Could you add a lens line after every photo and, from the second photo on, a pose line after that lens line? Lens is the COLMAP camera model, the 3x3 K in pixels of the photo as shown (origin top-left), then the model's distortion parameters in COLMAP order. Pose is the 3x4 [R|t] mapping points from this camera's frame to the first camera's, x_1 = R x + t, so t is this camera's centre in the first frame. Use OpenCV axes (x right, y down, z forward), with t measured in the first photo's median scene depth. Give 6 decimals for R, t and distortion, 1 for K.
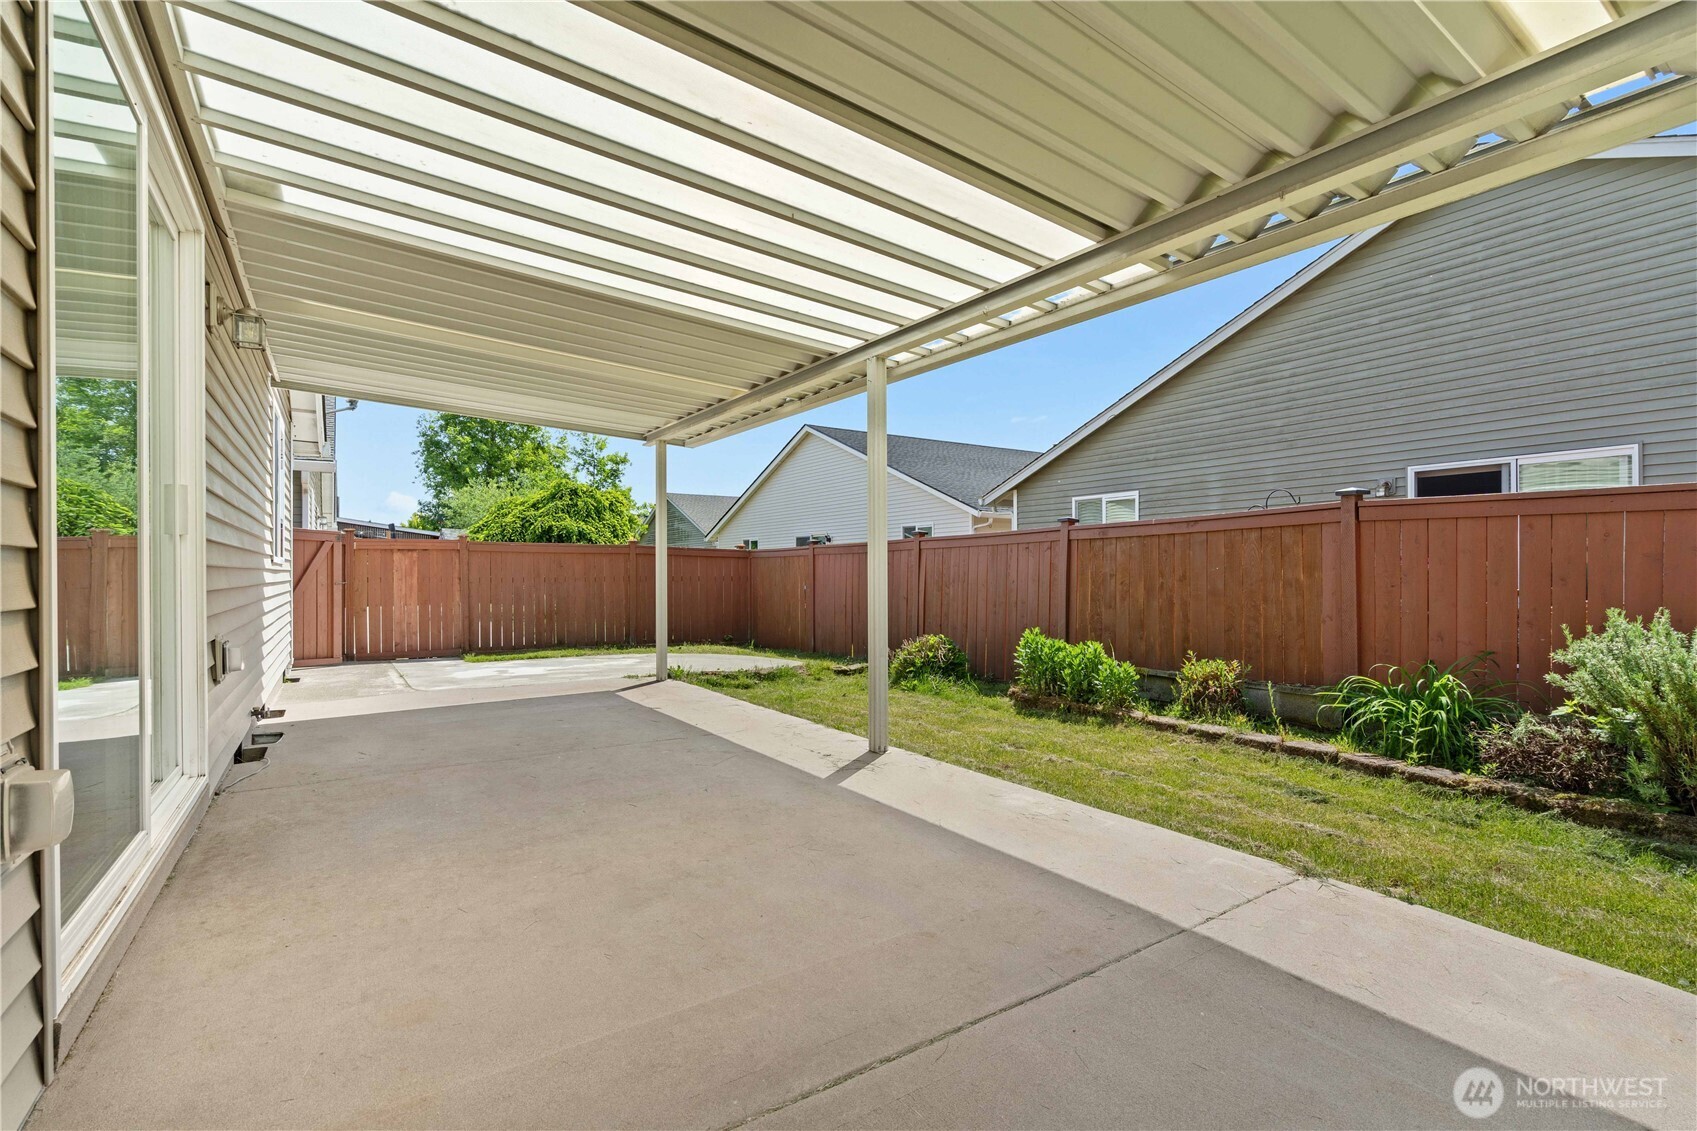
lens RADIAL K [[766.6, 0, 833.1], [0, 766.6, 570.1], [0, 0, 1]] dist [-0.001347, 0.000847]
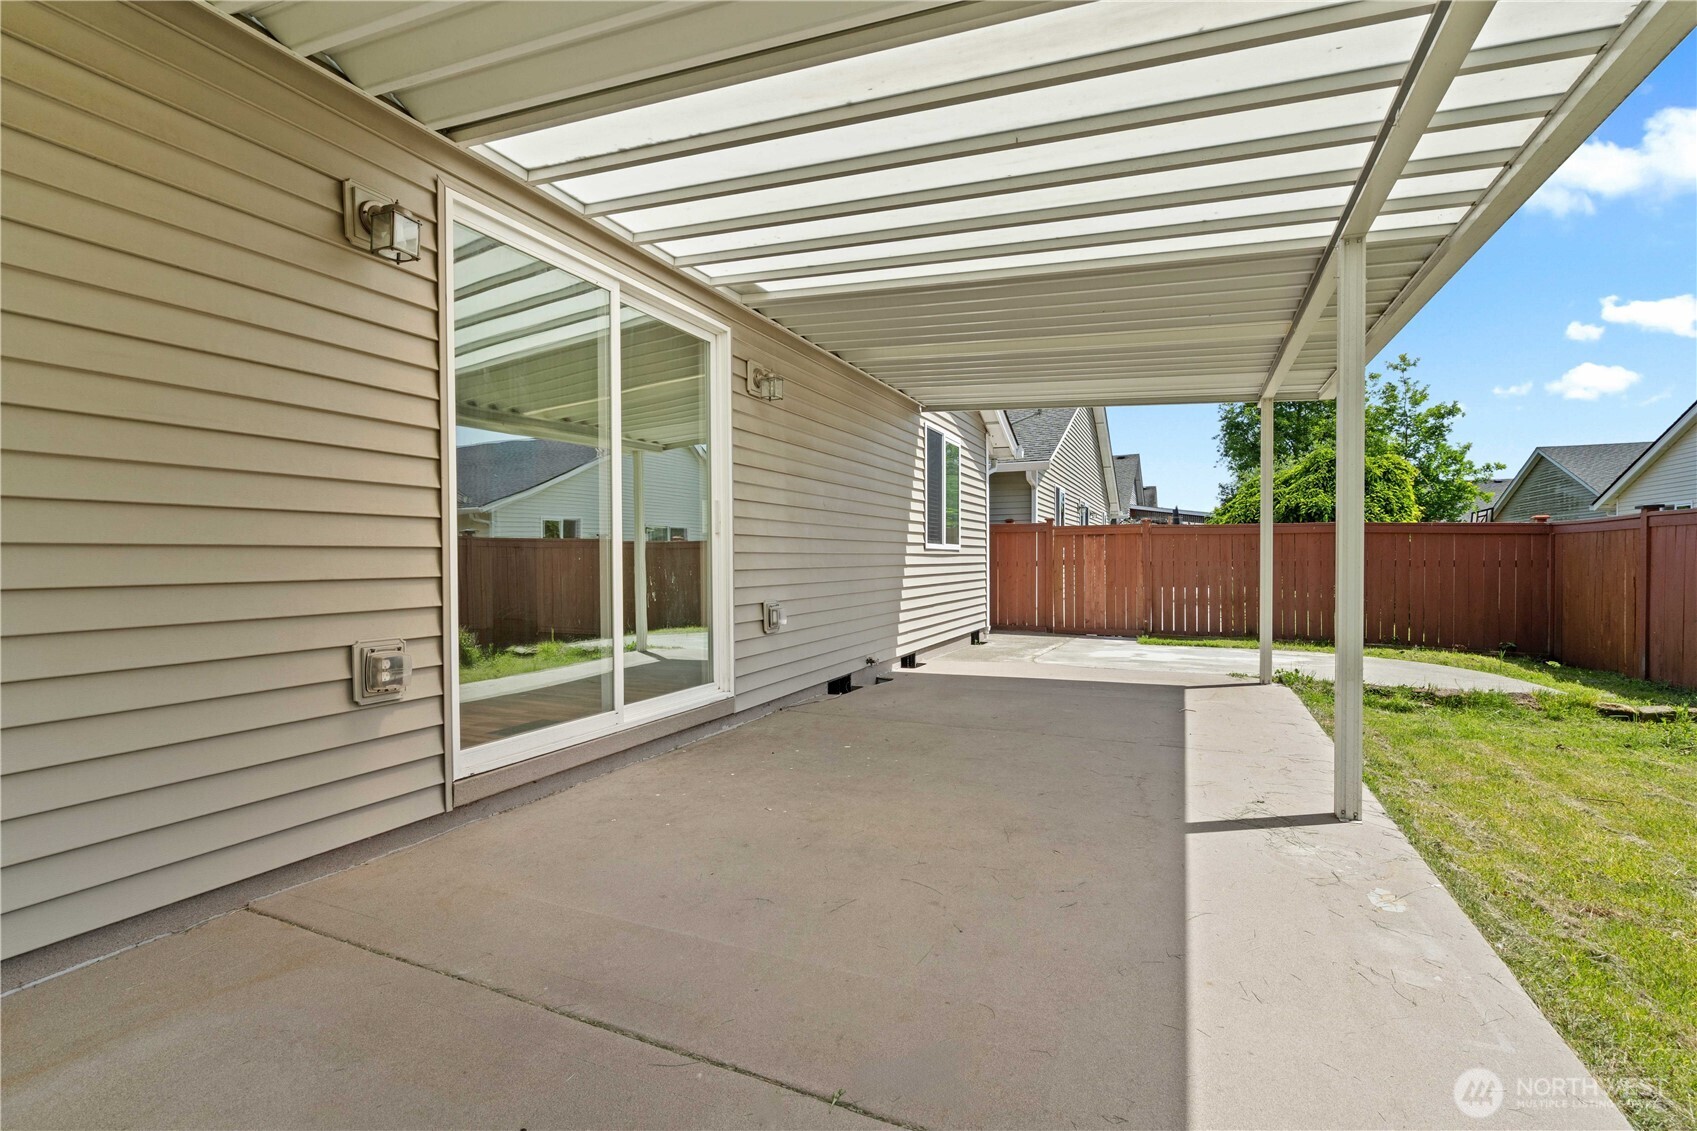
lens RADIAL K [[766.6, 0, 833.1], [0, 766.6, 570.1], [0, 0, 1]] dist [-0.001347, 0.000847]
pose [[0.534810, 0.013039, -0.844872, 0.196854], [0.005854, 0.999800, 0.019135, -0.000181], [0.844952, -0.015180, 0.534627, 0.126440]]
